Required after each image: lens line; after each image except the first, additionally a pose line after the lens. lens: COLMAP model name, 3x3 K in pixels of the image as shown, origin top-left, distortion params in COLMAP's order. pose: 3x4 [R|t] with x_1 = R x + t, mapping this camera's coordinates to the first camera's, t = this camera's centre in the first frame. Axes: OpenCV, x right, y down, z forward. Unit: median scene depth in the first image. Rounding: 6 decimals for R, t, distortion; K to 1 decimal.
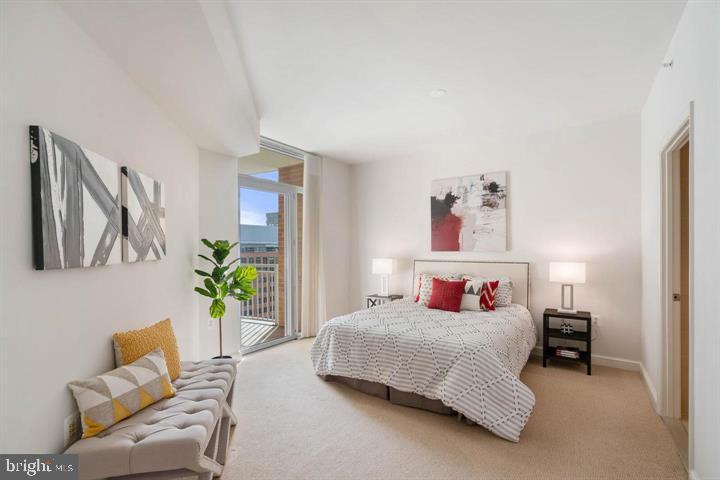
lens RADIAL K [[325.4, 0, 360.0], [0, 325.4, 252.5], [0, 0, 1]] dist [0.000019, -0.000004]
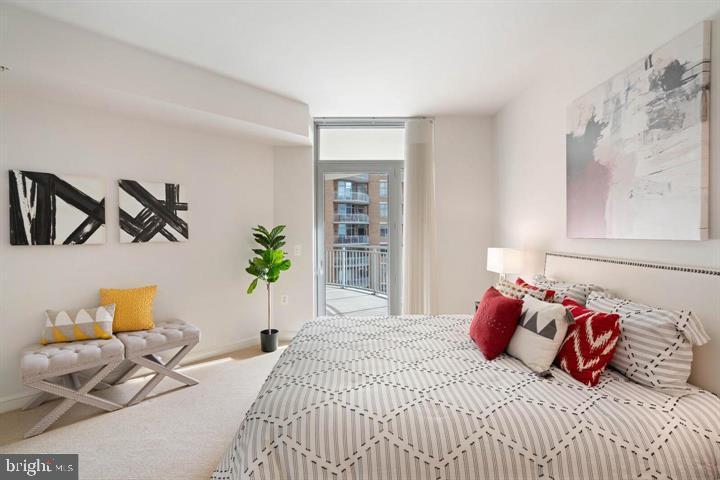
lens RADIAL K [[328.7, 0, 363.5], [0, 328.7, 236.9], [0, 0, 1]] dist [-0.000836, 0.000030]
pose [[0.568862, 0.010584, -0.822365, 0.528799], [-0.008065, 0.999941, 0.007291, -0.007432], [0.822394, 0.002485, 0.568913, 0.476881]]
